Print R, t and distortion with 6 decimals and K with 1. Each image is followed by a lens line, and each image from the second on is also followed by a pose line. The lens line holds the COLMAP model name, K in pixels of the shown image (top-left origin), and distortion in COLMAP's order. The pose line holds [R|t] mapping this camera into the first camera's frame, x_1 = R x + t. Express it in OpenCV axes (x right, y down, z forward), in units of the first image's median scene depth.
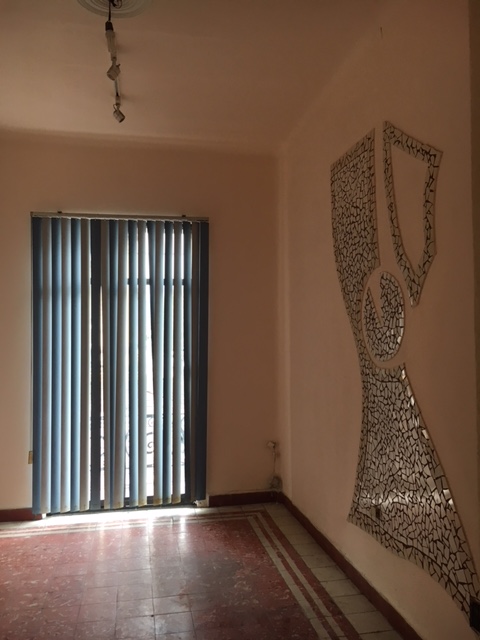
lens RADIAL K [[542.4, 0, 241.4], [0, 542.4, 321.3], [0, 0, 1]] dist [0.063490, -0.088340]
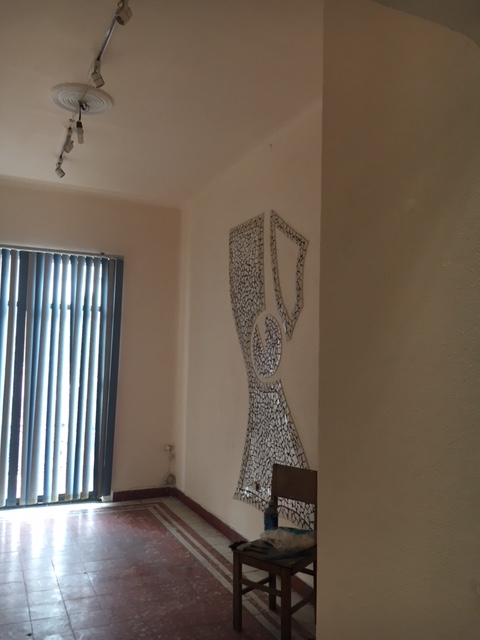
lens RADIAL K [[542.4, 0, 239.8], [0, 542.4, 320.0], [0, 0, 1]] dist [0.063490, -0.088340]
pose [[0.972166, 0.045761, 0.229781, -0.109314], [-0.036337, 0.998322, -0.045083, -0.008205], [-0.231459, 0.035479, 0.972198, -0.291420]]
